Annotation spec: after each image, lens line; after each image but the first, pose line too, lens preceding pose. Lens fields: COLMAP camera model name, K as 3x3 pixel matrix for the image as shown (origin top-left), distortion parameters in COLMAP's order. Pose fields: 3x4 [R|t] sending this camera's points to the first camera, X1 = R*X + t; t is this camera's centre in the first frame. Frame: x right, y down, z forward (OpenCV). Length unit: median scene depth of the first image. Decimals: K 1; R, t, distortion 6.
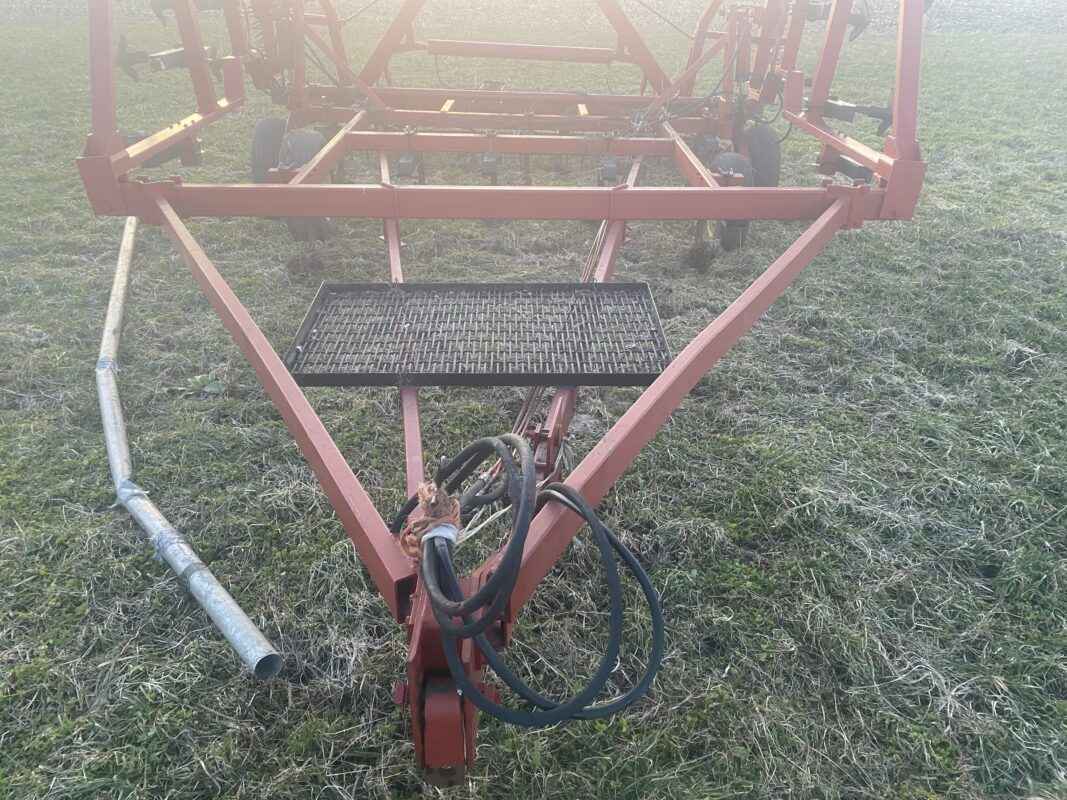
lens RADIAL K [[801.5, 0, 533.5], [0, 801.5, 400.0], [0, 0, 1]] dist [0.051661, -0.046445]
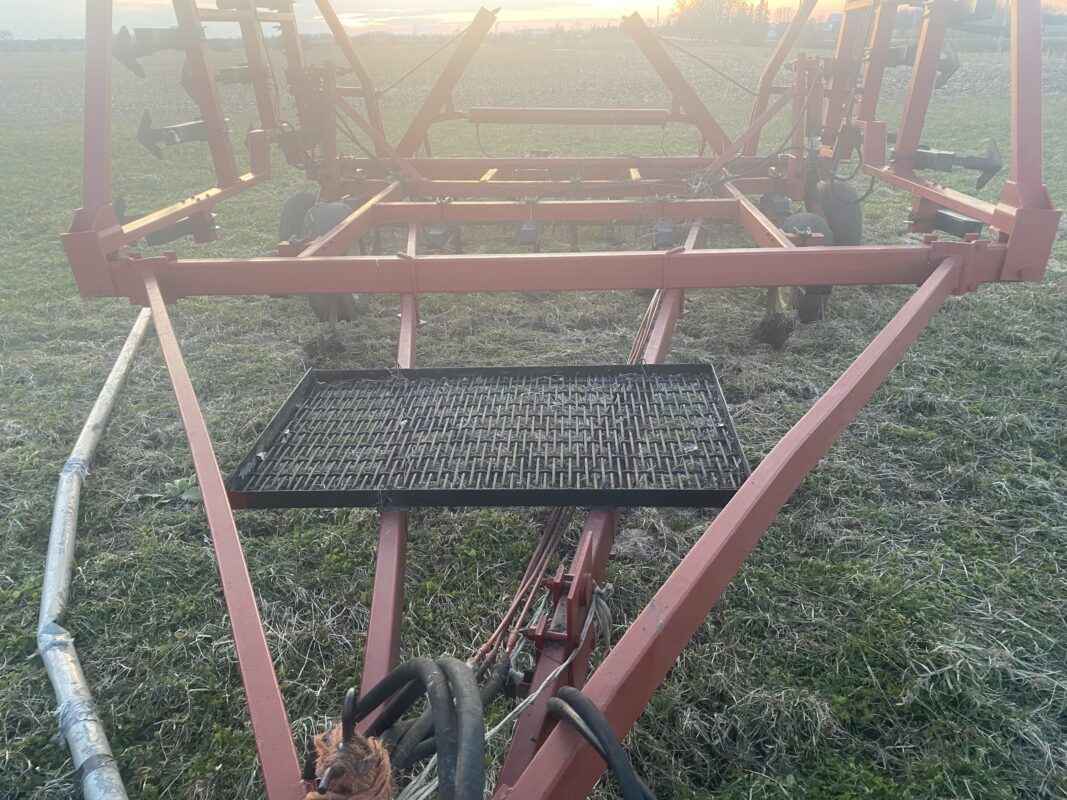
lens RADIAL K [[835.5, 0, 537.0], [0, 835.5, 402.8], [0, 0, 1]] dist [0.046066, -0.044464]
pose [[0.997695, -0.011362, -0.066899, 0.021571], [0.005019, 0.995537, -0.094234, -0.026234], [0.067671, 0.093681, 0.993300, 0.147380]]
